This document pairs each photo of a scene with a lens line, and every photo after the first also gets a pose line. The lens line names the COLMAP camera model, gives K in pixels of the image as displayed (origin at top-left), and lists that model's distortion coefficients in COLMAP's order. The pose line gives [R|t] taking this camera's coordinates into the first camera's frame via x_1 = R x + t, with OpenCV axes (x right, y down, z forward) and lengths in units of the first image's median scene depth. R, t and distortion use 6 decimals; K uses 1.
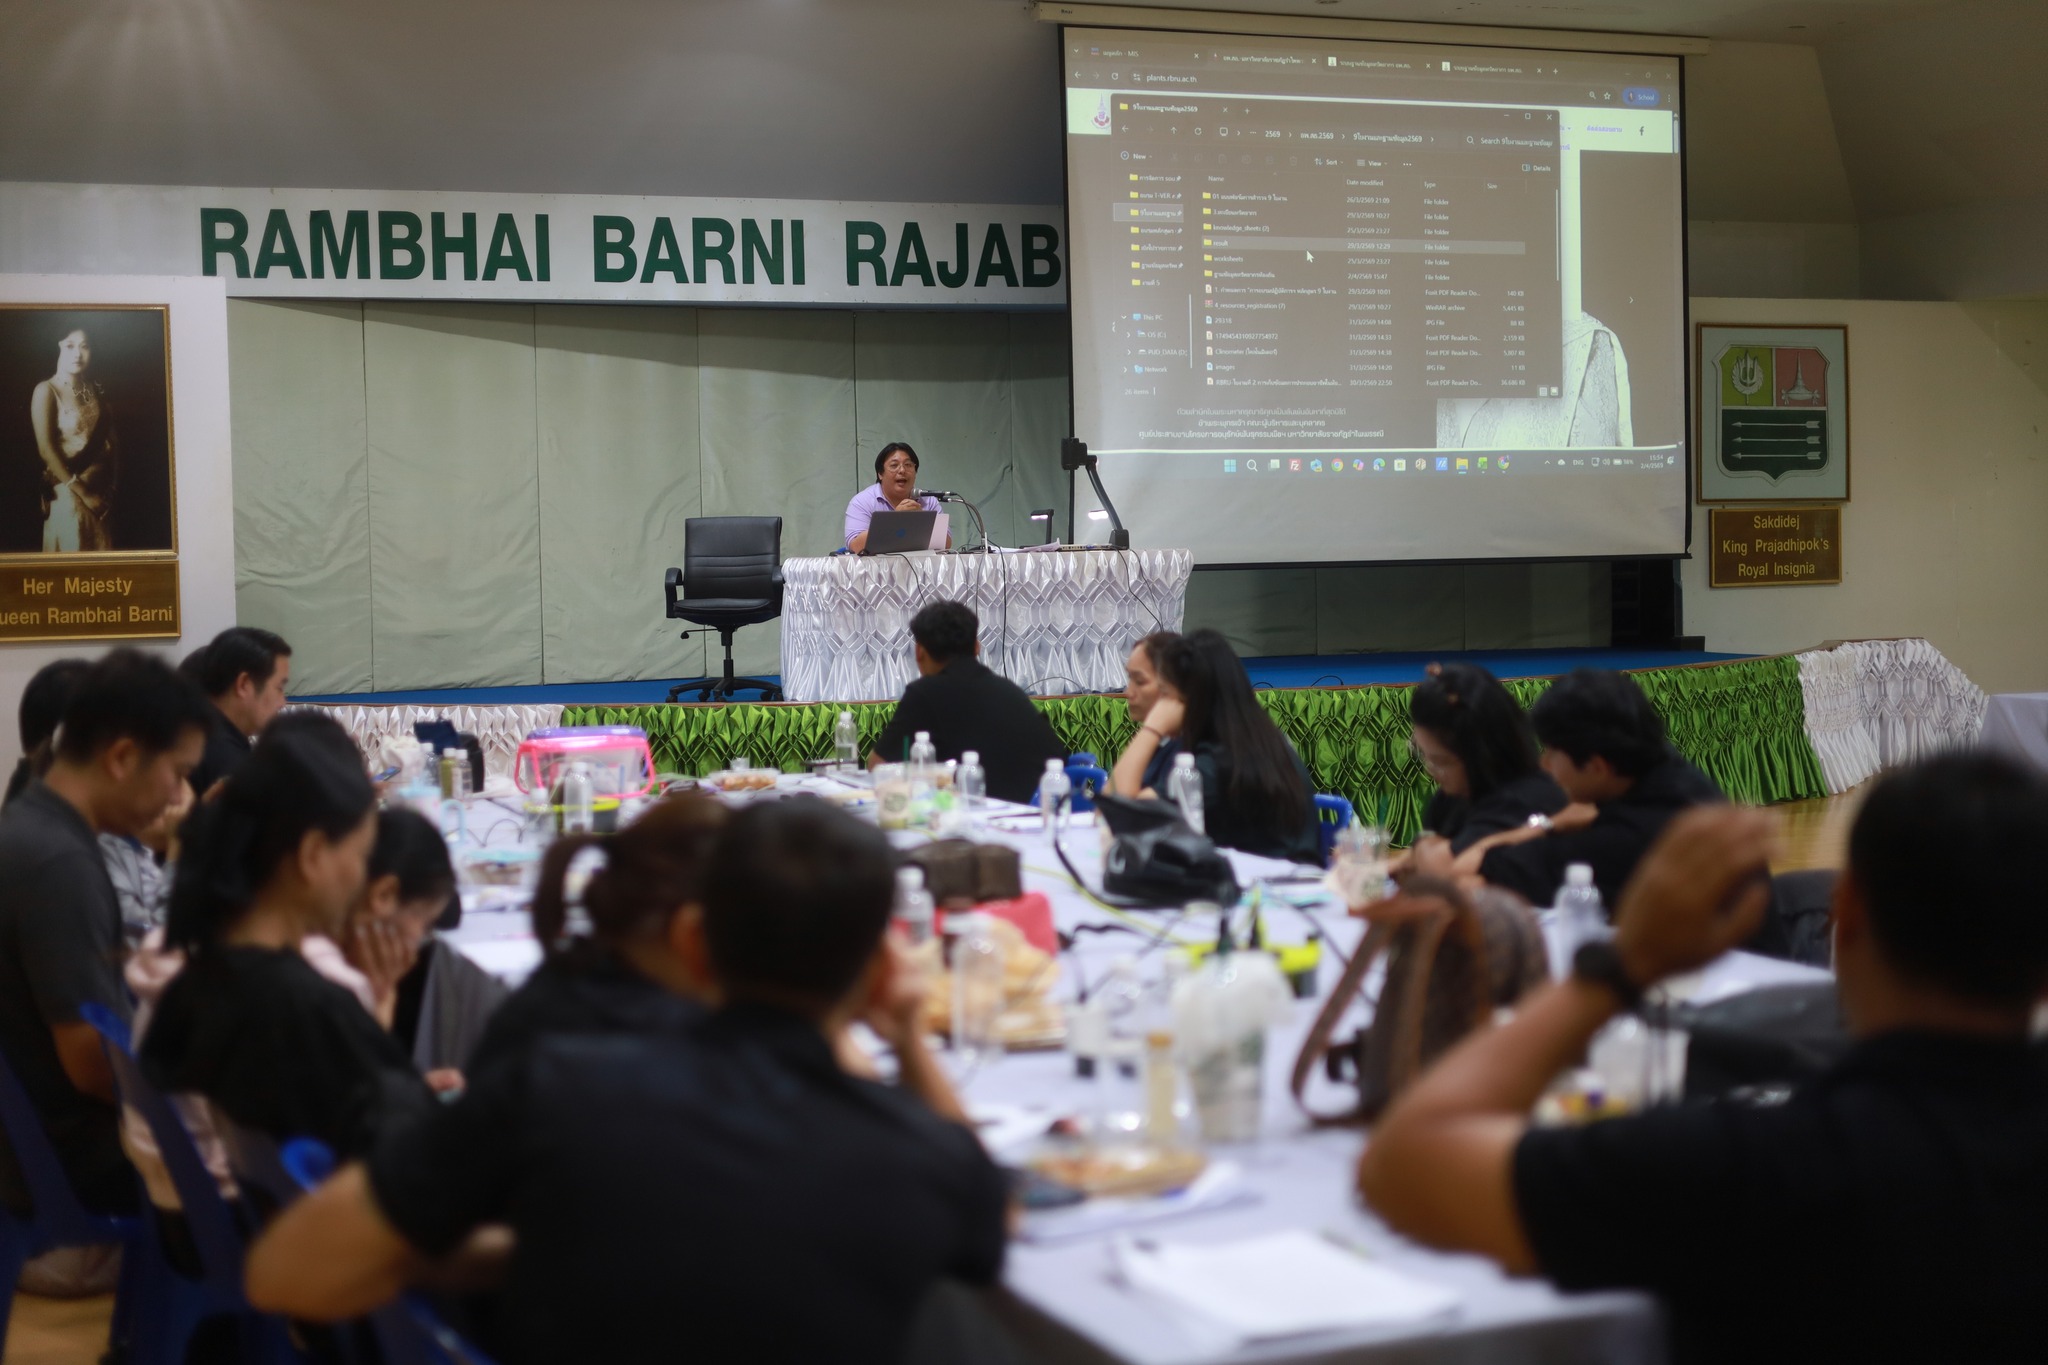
lens RADIAL K [[2899.8, 0, 1027.1], [0, 2899.8, 686.5], [0, 0, 1]] dist [-0.007925, 0.000000]
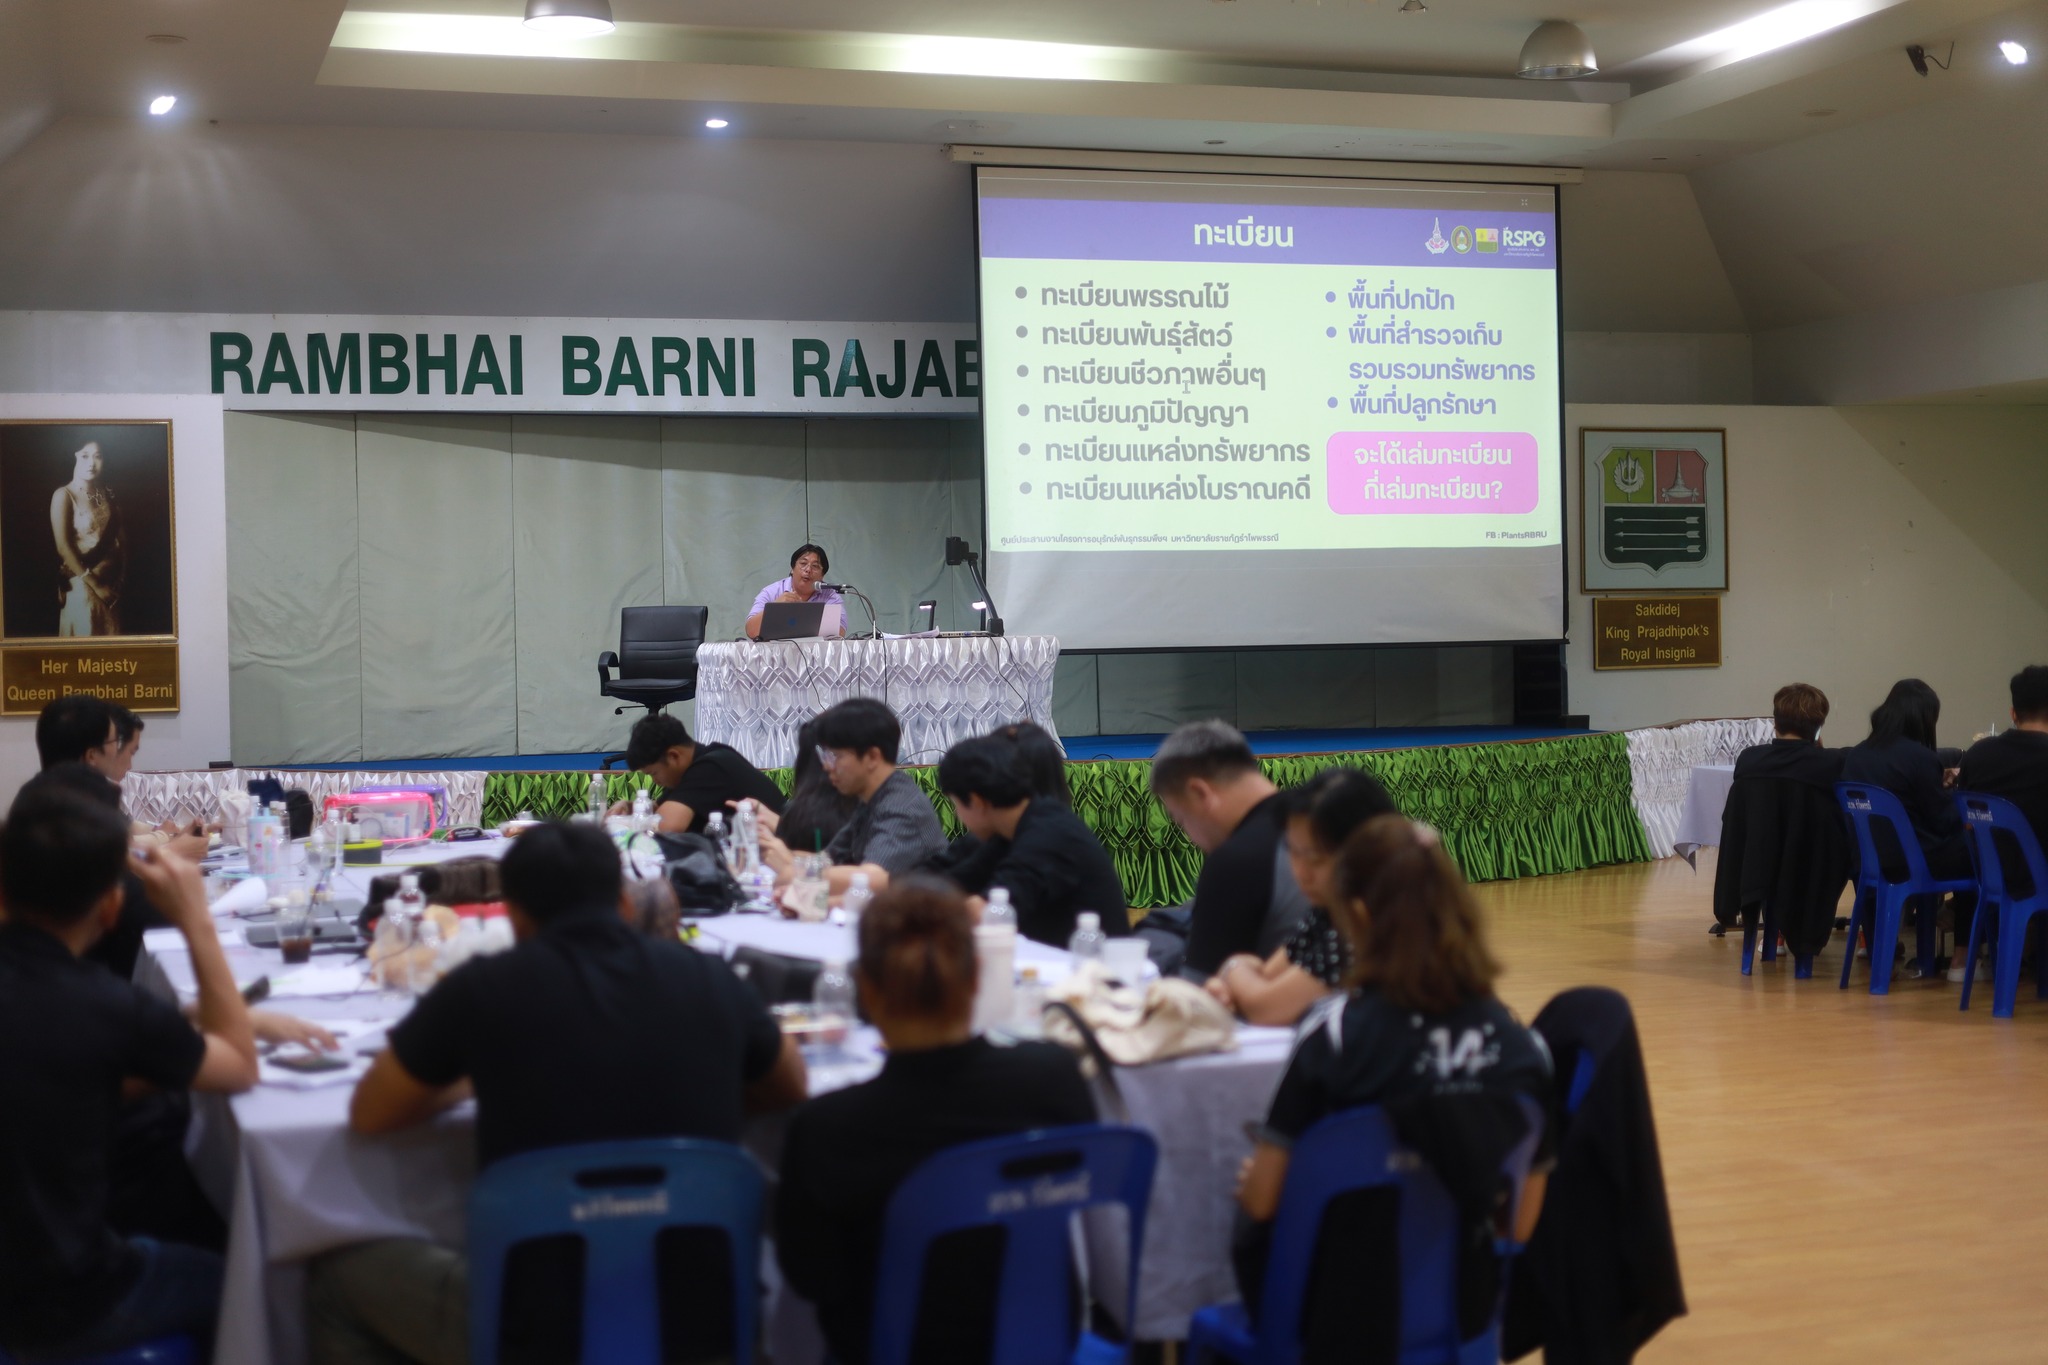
lens RADIAL K [[2899.8, 0, 1026.5], [0, 2899.8, 684.4], [0, 0, 1]] dist [-0.007925, 0.000000]
pose [[0.998652, 0.002593, -0.051840, 0.089765], [-0.004016, 0.999618, -0.027358, 0.001896], [0.051749, 0.027529, 0.998281, -0.106453]]
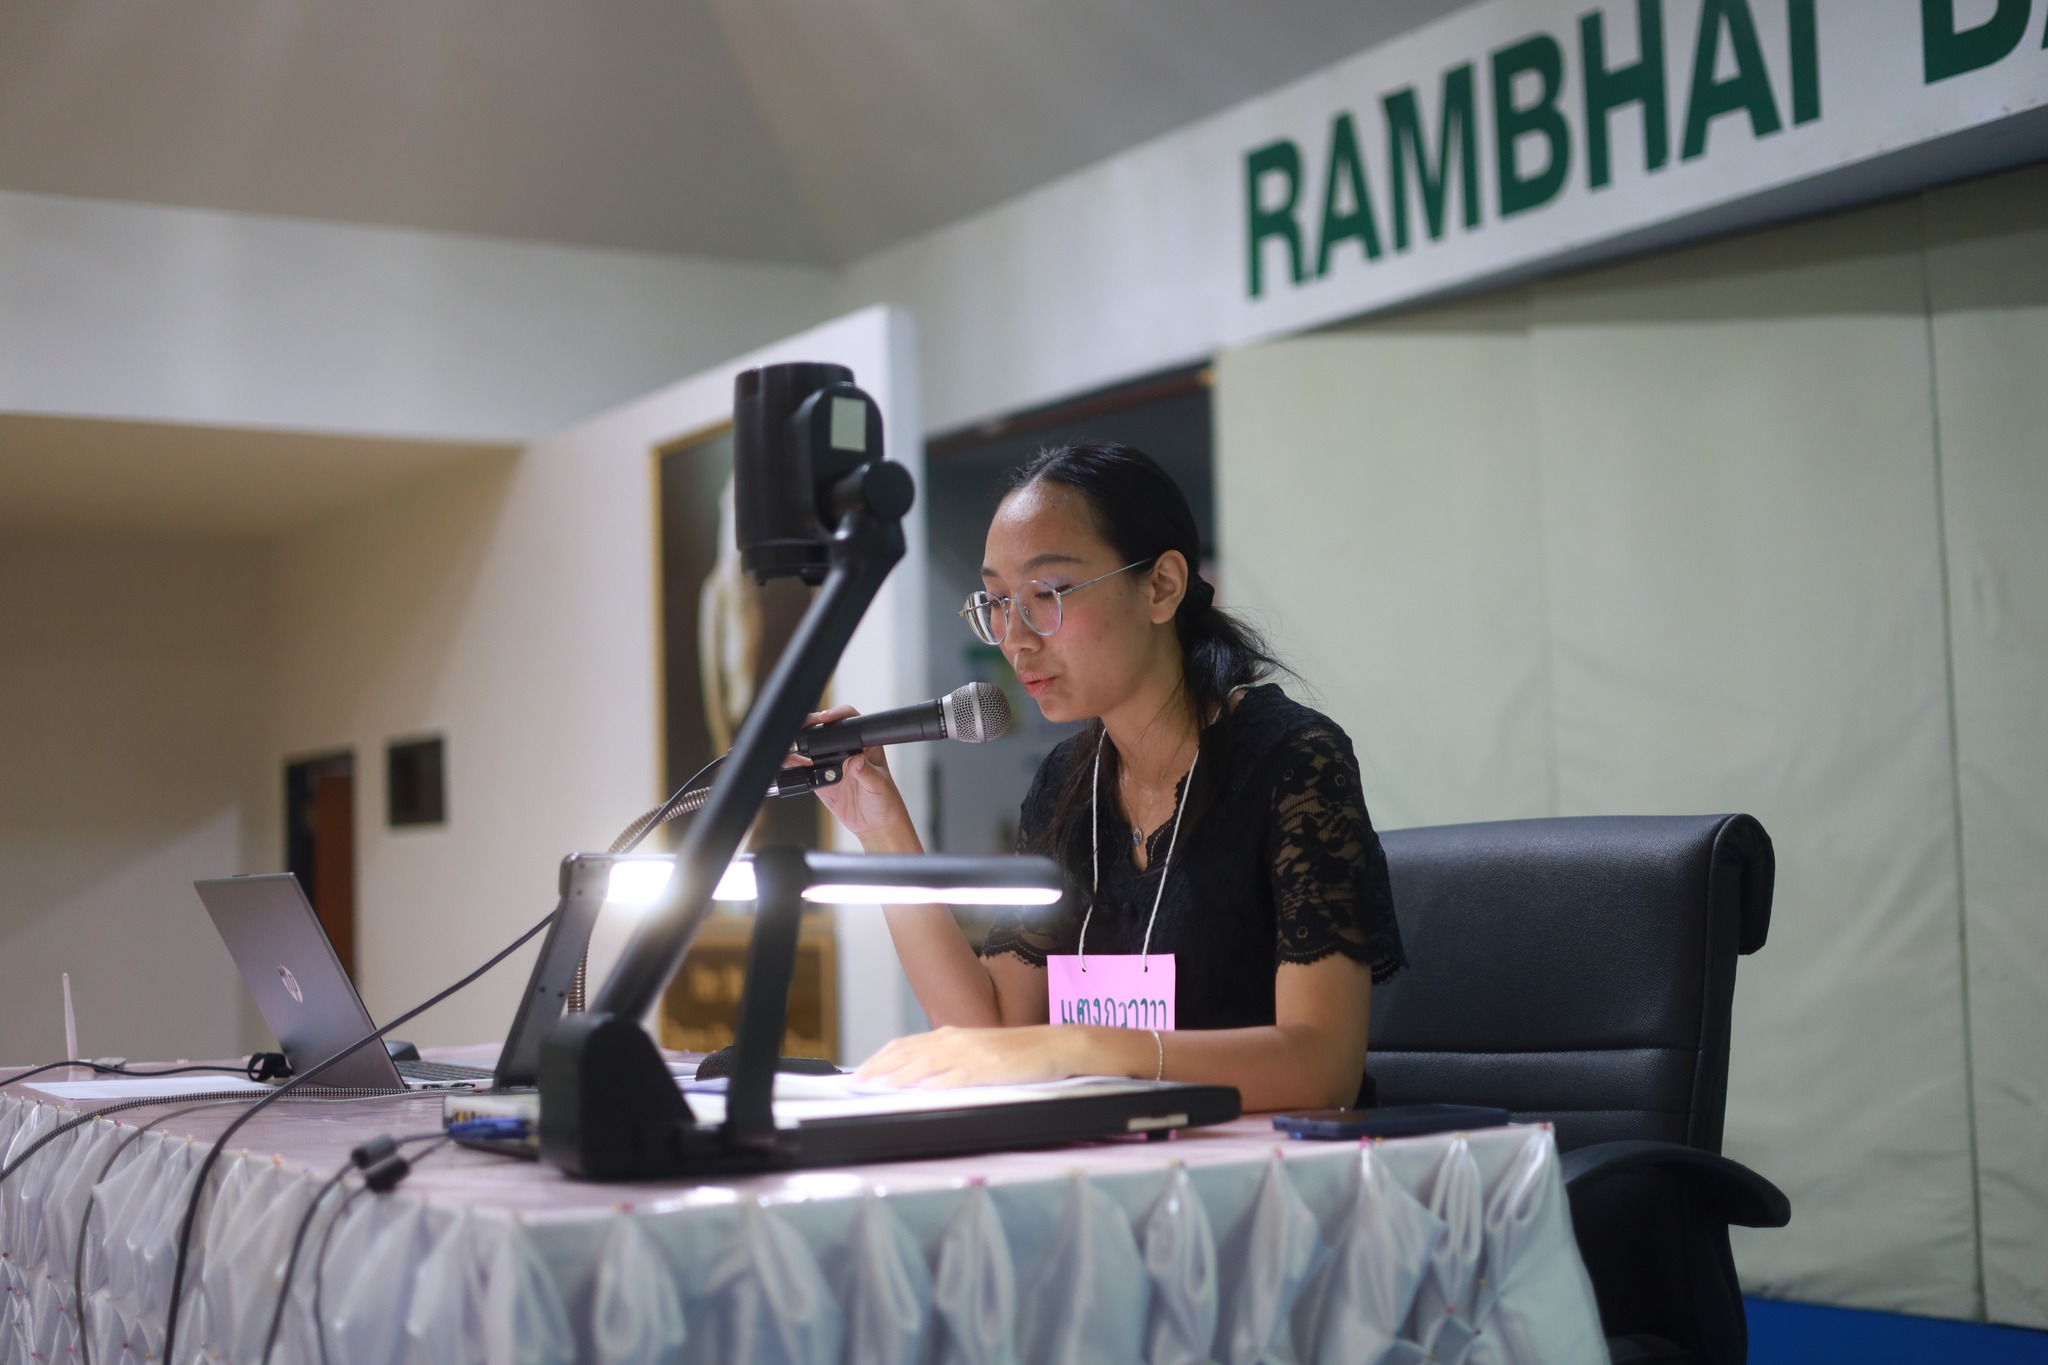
lens RADIAL K [[2899.8, 0, 1022.1], [0, 2899.8, 679.5], [0, 0, 1]] dist [-0.007925, 0.000000]
pose [[0.165210, -0.053915, -0.984784, 0.150956], [-0.036621, 0.997481, -0.060753, -0.052012], [0.985578, 0.046101, 0.162819, 0.873567]]
